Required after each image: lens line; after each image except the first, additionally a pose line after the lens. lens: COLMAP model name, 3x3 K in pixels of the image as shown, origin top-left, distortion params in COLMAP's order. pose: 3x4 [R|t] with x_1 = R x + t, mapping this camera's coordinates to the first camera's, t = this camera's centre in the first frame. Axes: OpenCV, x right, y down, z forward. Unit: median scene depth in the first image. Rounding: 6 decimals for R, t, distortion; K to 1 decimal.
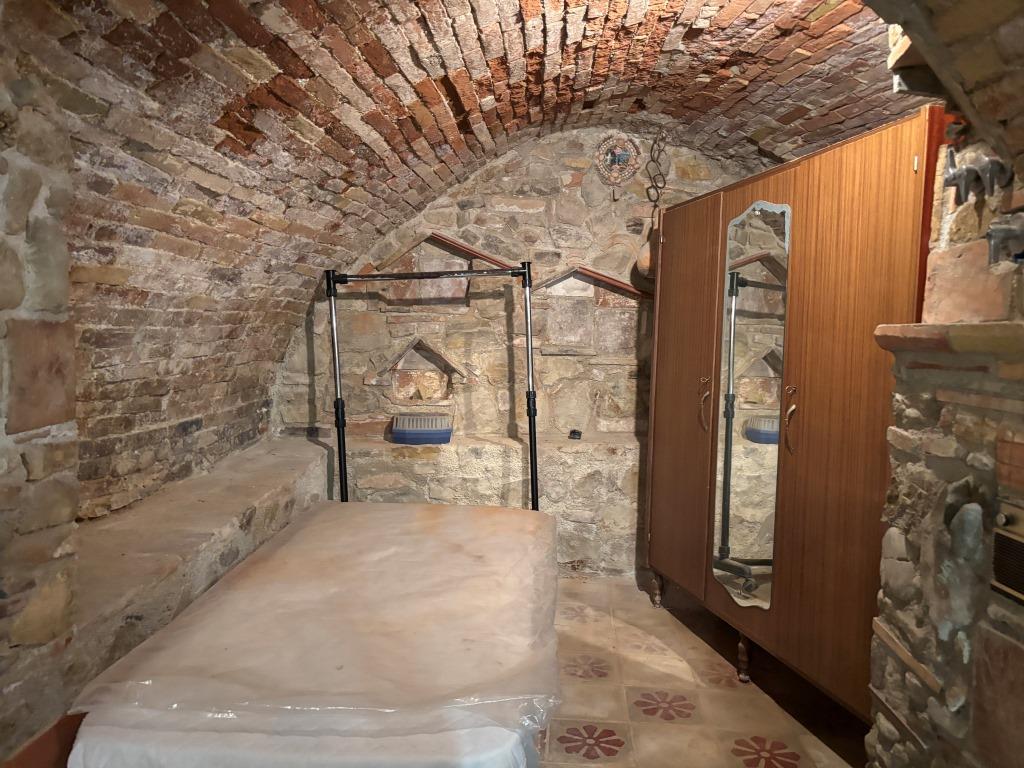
lens RADIAL K [[765.1, 0, 512.0], [0, 765.1, 384.0], [0, 0, 1]] dist [0.220624, -0.000629]
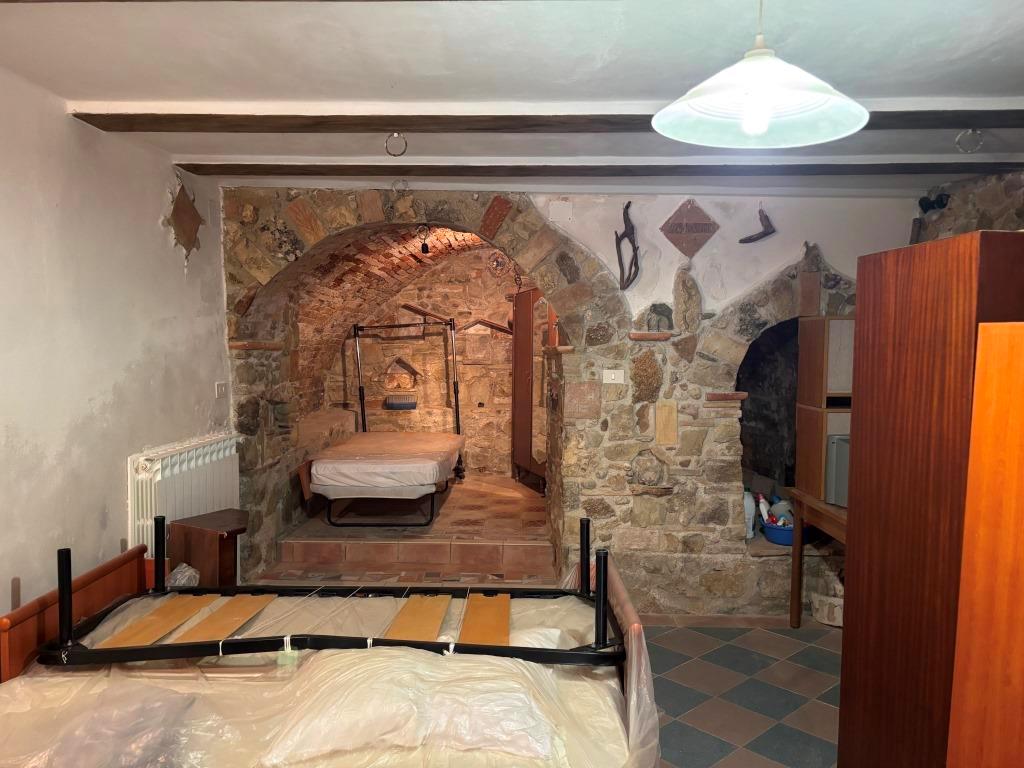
lens RADIAL K [[765.1, 0, 512.0], [0, 765.1, 384.0], [0, 0, 1]] dist [0.220624, -0.000629]
pose [[0.998804, -0.021514, 0.043906, 0.079226], [0.023034, 0.999142, -0.034425, 0.083557], [-0.043128, 0.035395, 0.998442, -0.965710]]
